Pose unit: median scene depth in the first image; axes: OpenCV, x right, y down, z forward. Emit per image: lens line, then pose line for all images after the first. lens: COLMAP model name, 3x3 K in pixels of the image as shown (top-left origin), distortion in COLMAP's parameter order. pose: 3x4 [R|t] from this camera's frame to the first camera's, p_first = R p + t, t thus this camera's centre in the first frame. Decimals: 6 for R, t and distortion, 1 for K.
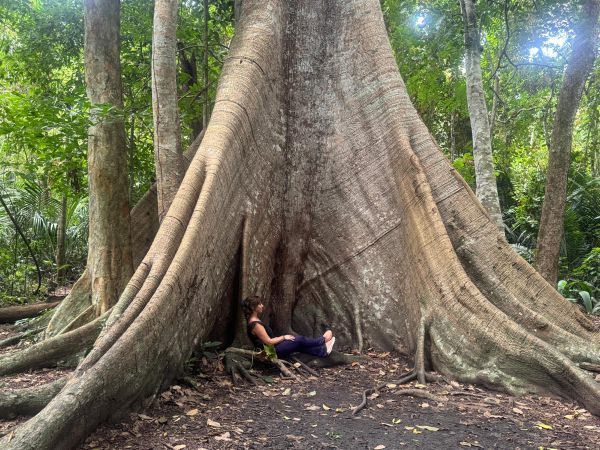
lens RADIAL K [[586.7, 0, 300.0], [0, 586.7, 225.0], [0, 0, 1]] dist [0.115033, -0.008994]
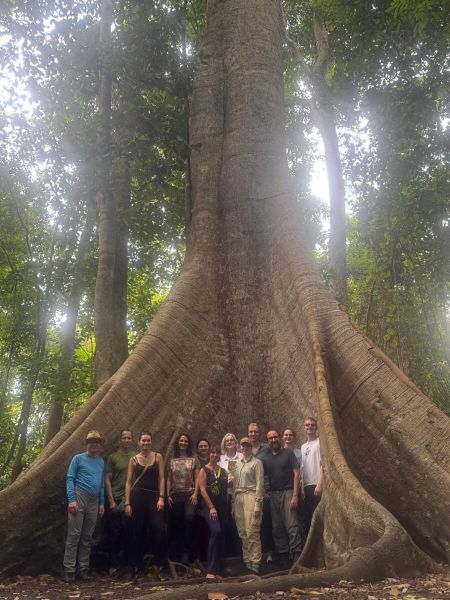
lens RADIAL K [[586.7, 0, 225.0], [0, 586.7, 300.0], [0, 0, 1]] dist [0.115033, -0.008994]
pose [[0.820423, -0.283093, -0.496754, 0.550685], [0.083645, 0.918900, -0.385521, 0.178275], [0.565605, 0.274740, 0.777566, 0.106183]]
